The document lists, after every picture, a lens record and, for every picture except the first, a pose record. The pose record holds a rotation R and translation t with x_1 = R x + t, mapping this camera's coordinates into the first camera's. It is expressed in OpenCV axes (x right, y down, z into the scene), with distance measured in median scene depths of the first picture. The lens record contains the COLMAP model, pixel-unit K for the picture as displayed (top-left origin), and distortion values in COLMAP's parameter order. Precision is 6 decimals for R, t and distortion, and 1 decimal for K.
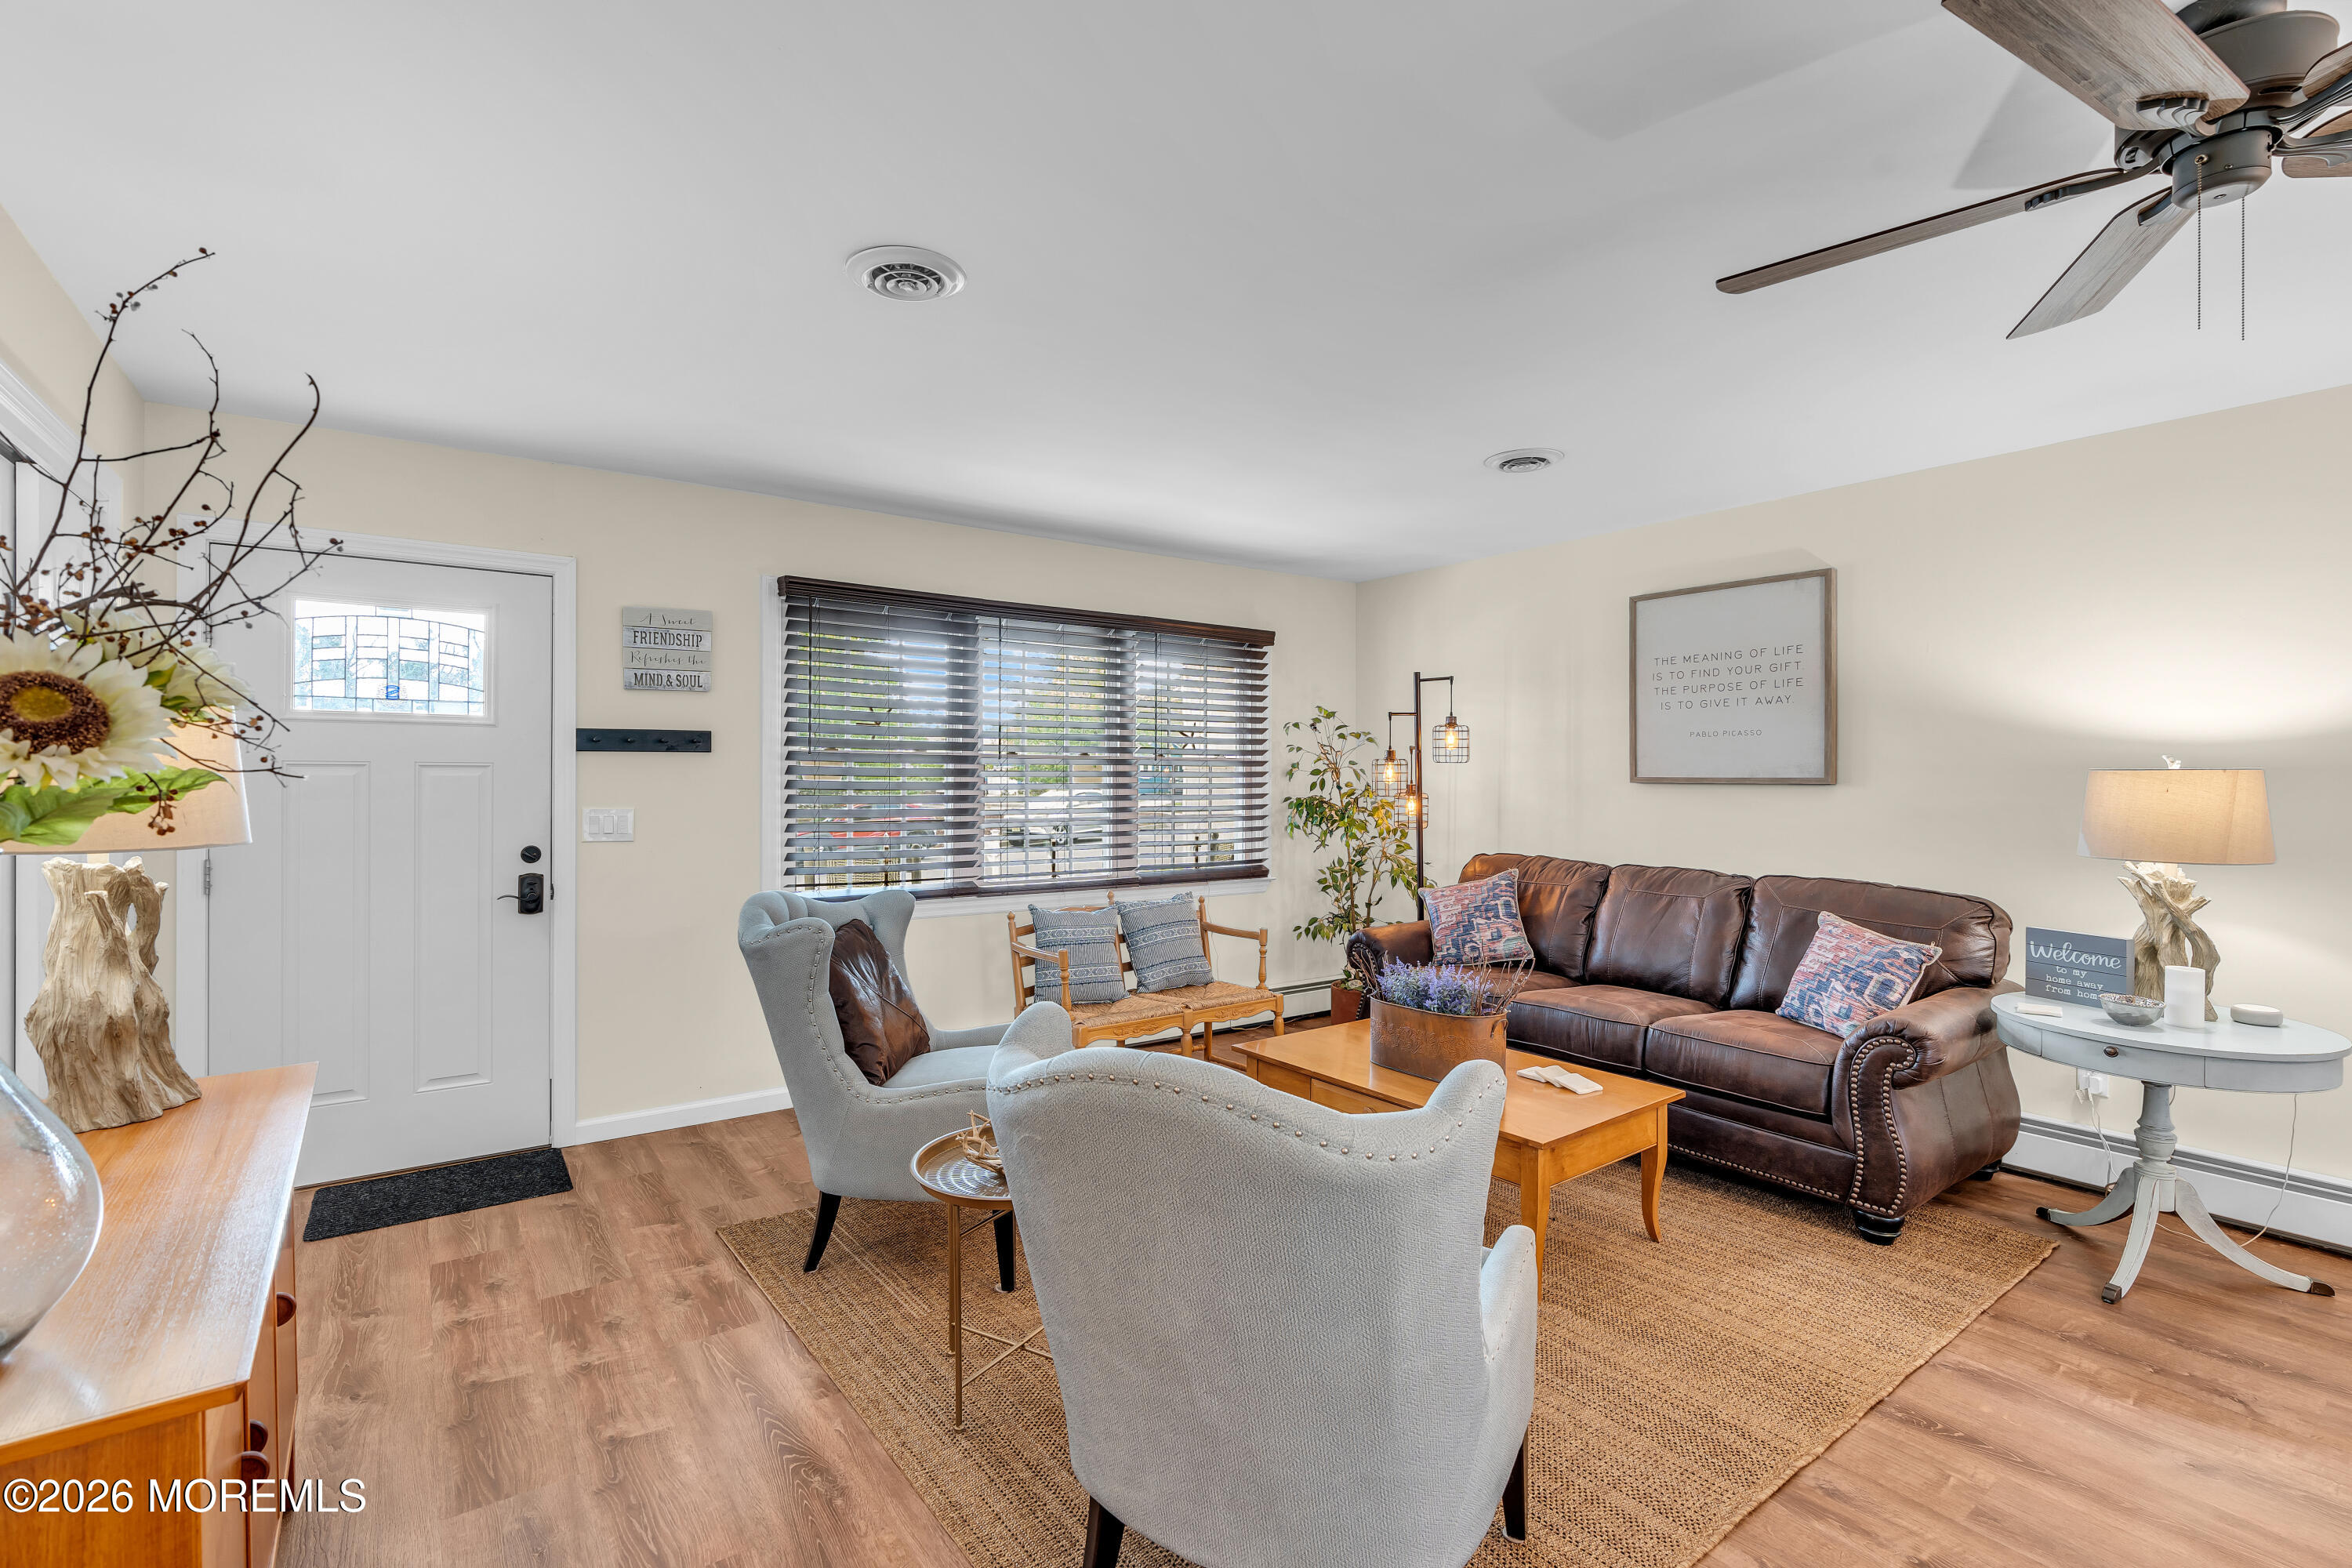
lens RADIAL K [[1064.0, 0, 1172.6], [0, 1064.0, 784.4], [0, 0, 1]] dist [-0.012284, 0.003839]
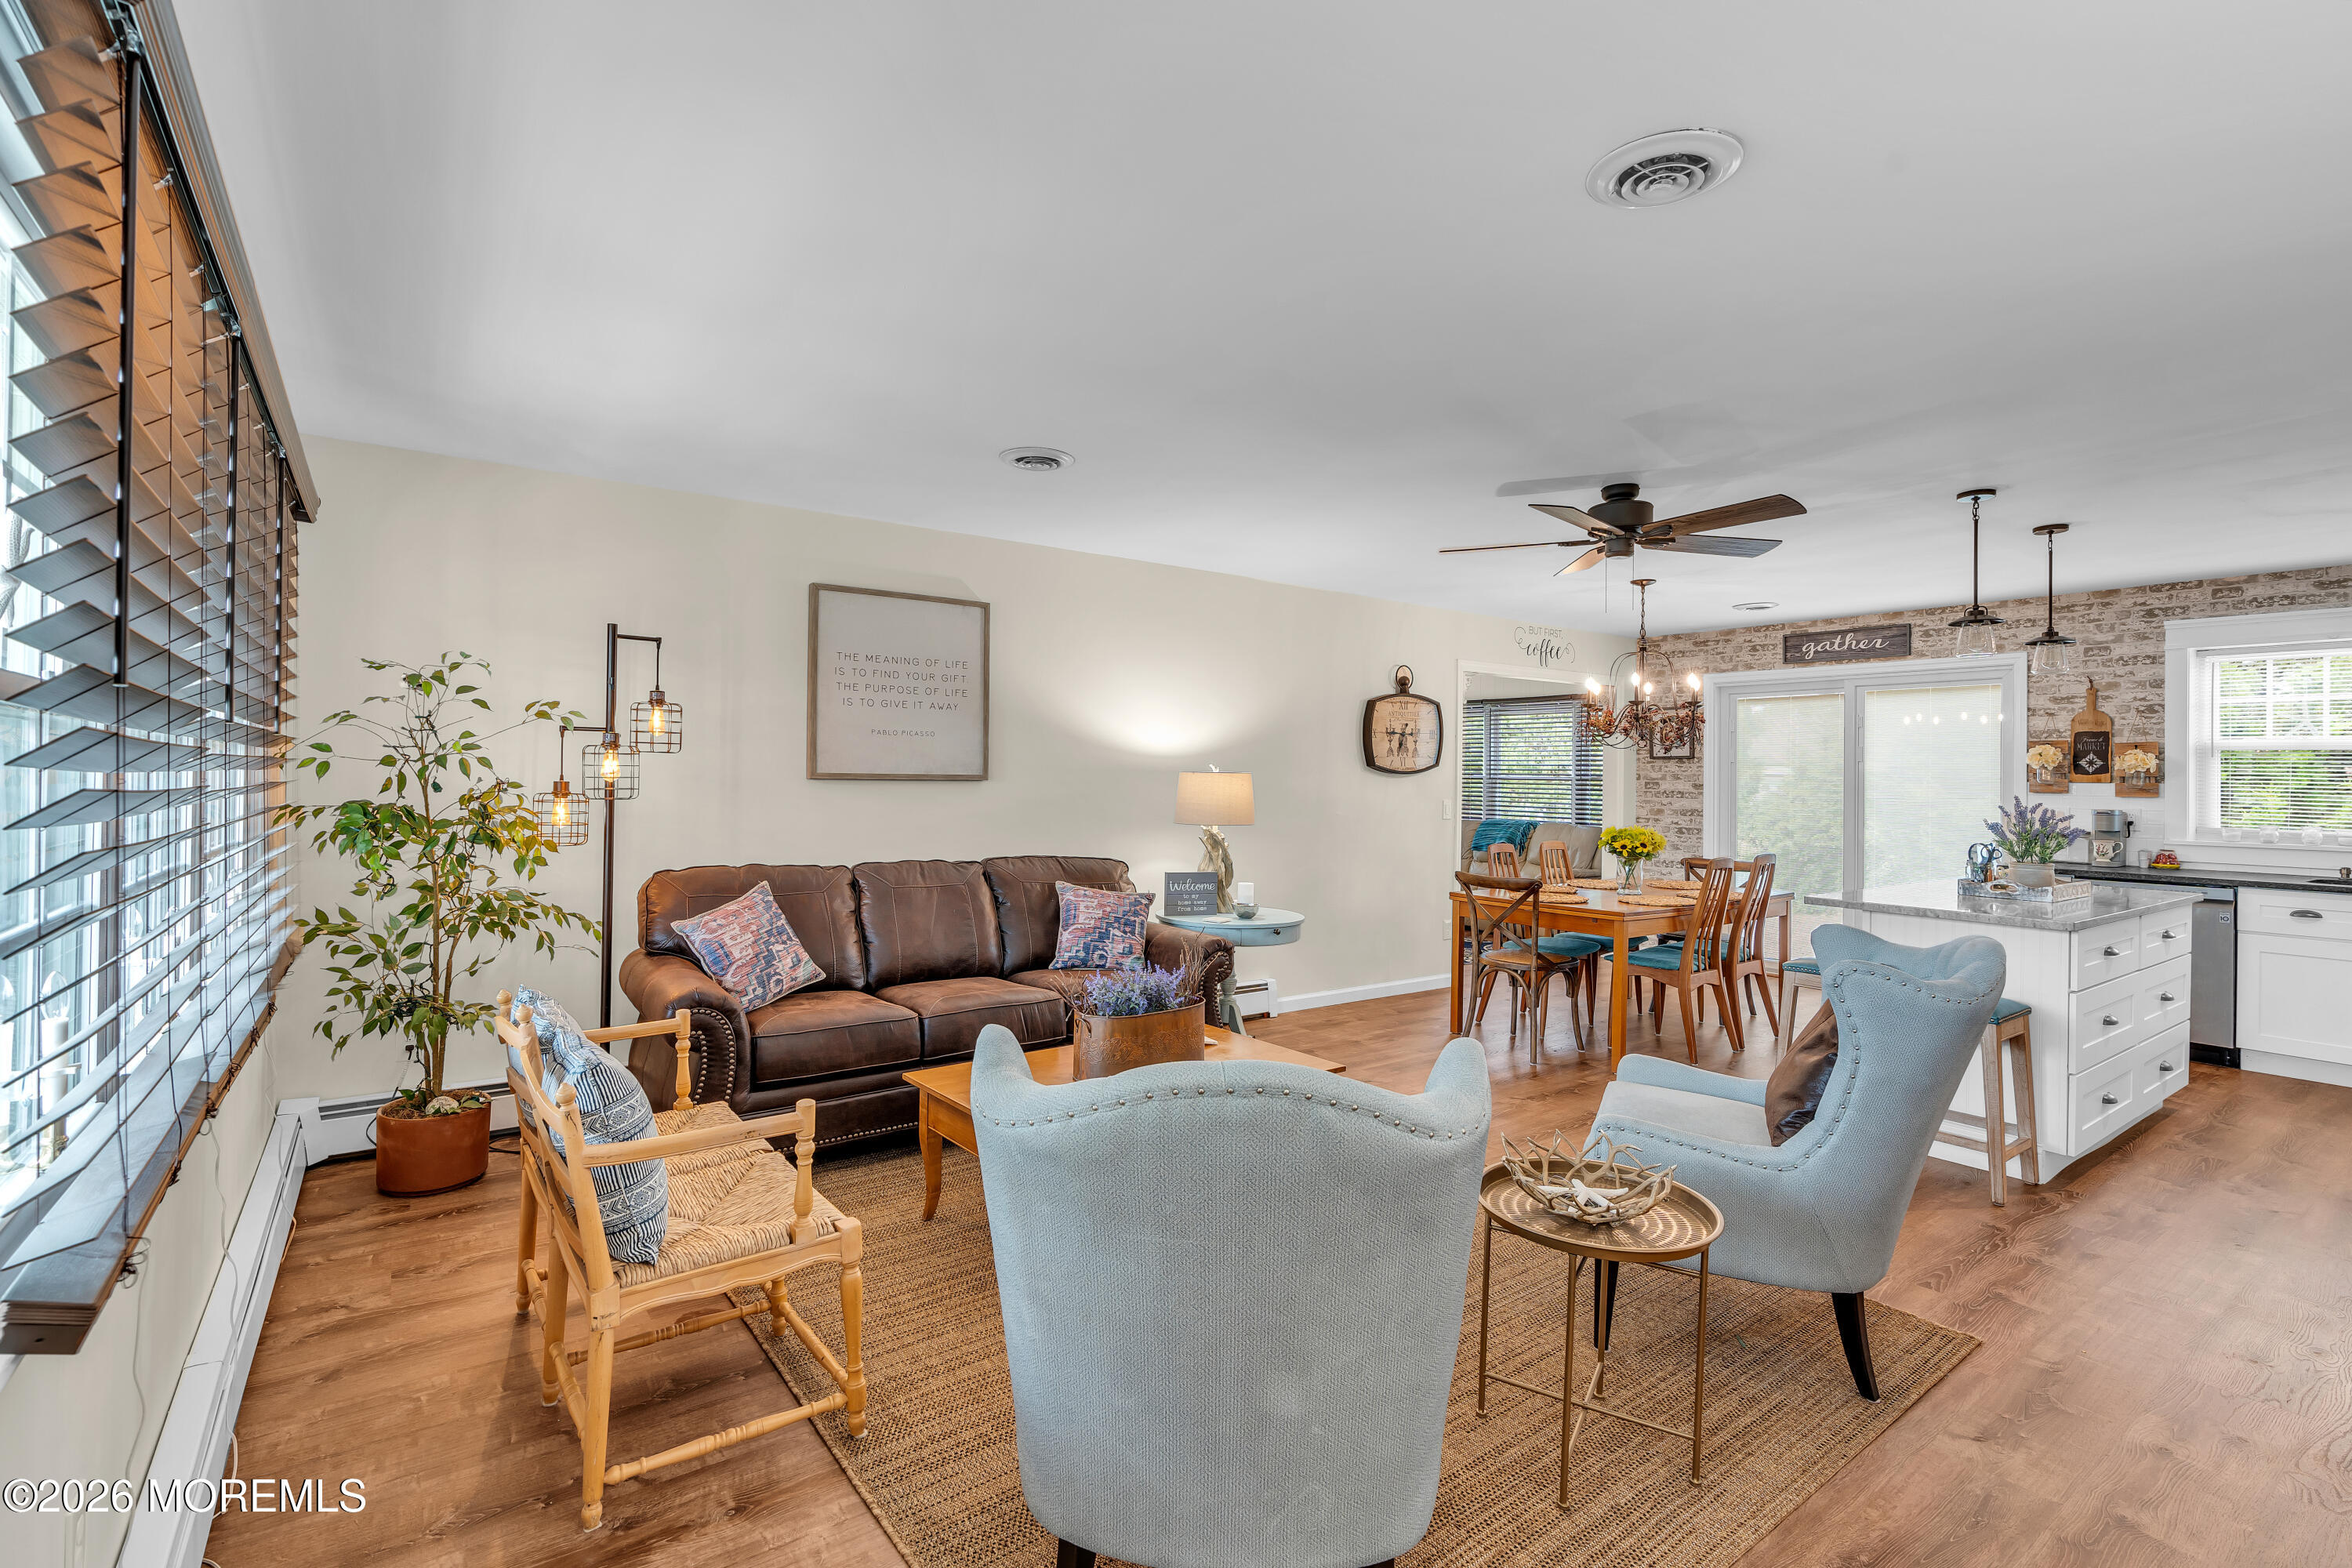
lens RADIAL K [[1064.0, 0, 1185.1], [0, 1064.0, 772.0], [0, 0, 1]] dist [-0.012284, 0.003839]
pose [[-0.003765, 0.003380, 0.999987, -0.553958], [-0.002909, 0.999990, -0.003391, -0.005778], [-0.999989, -0.002922, -0.003755, 0.712789]]
